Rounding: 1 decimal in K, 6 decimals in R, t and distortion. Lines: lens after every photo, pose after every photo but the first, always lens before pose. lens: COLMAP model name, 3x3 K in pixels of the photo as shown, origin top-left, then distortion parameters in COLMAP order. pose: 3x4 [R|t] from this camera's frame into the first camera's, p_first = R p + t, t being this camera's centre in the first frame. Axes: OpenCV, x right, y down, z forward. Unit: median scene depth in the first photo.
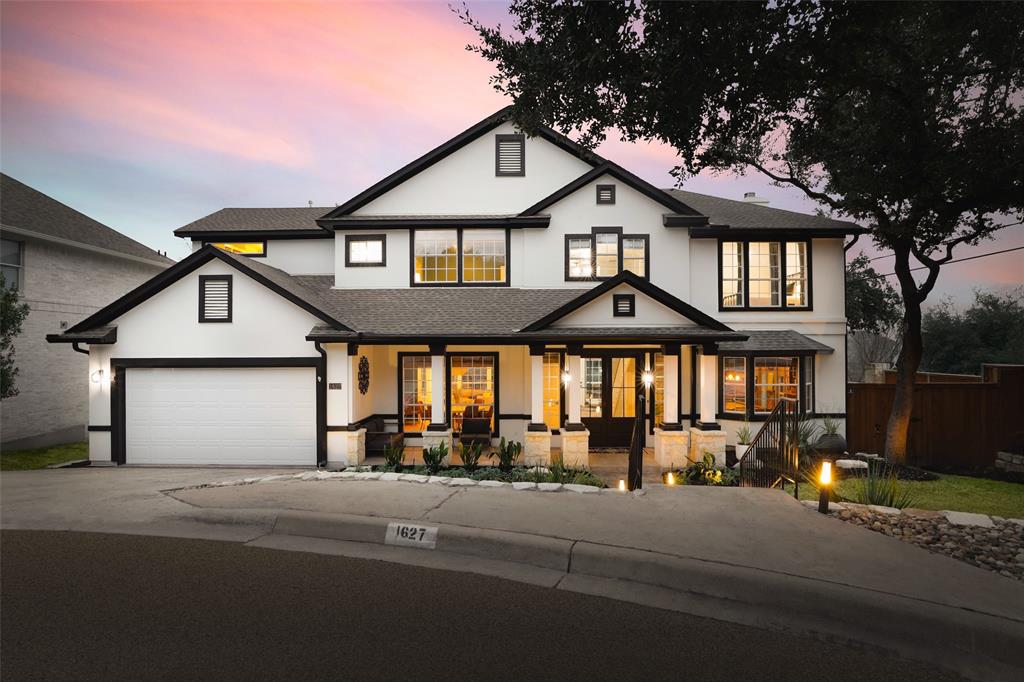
lens RADIAL K [[527.4, 0, 508.2], [0, 527.4, 343.1], [0, 0, 1]] dist [-0.018395, 0.001144]
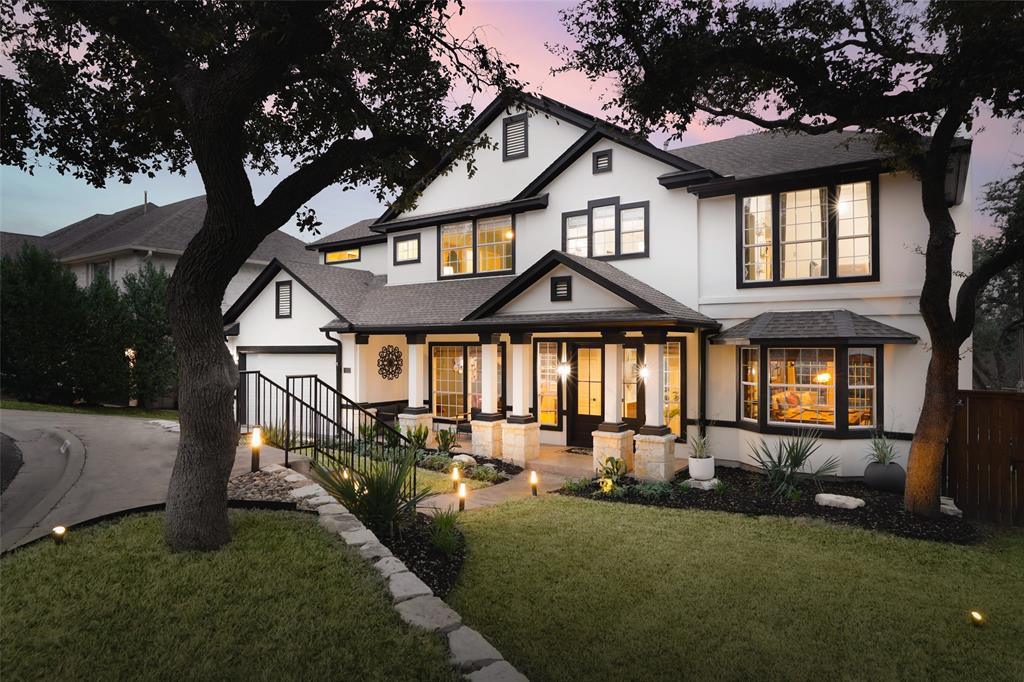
lens RADIAL K [[591.8, 0, 512.7], [0, 591.8, 339.1], [0, 0, 1]] dist [0.004784, 0.000602]
pose [[0.830306, -0.003614, -0.557296, 0.612512], [0.007028, 0.999967, 0.003986, 0.008136], [0.557263, -0.007227, 0.830305, 0.095686]]
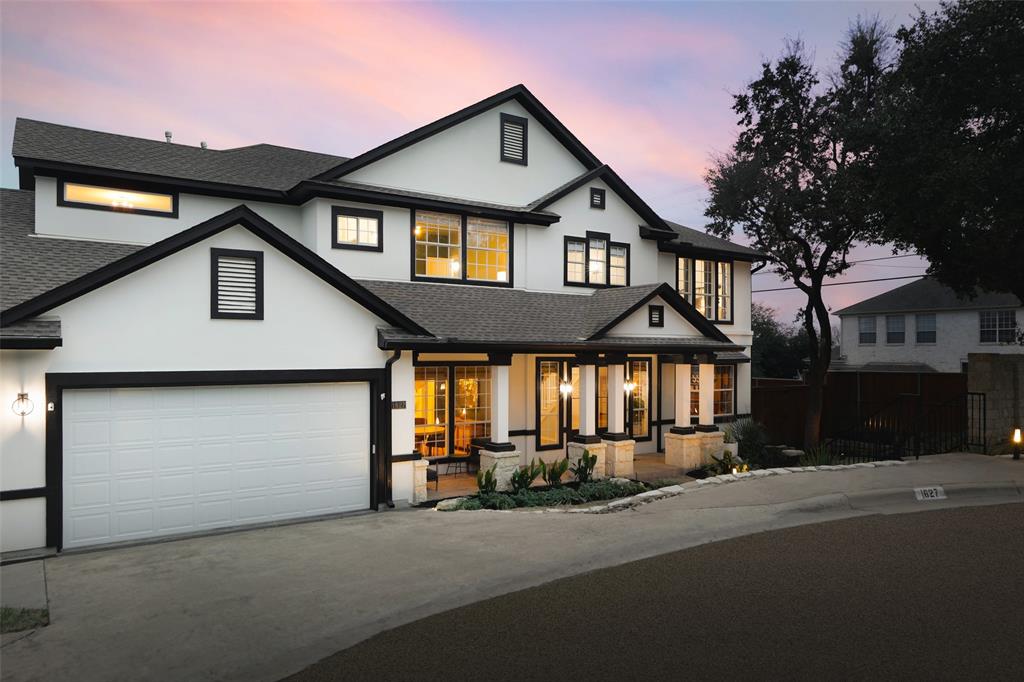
lens RADIAL K [[693.5, 0, 516.9], [0, 693.5, 351.7], [0, 0, 1]] dist [0.018729, -0.000962]
pose [[0.816498, 0.006063, 0.577316, -0.675728], [-0.009539, 0.999950, 0.002990, -0.002664], [-0.577269, -0.007949, 0.816515, 0.038428]]
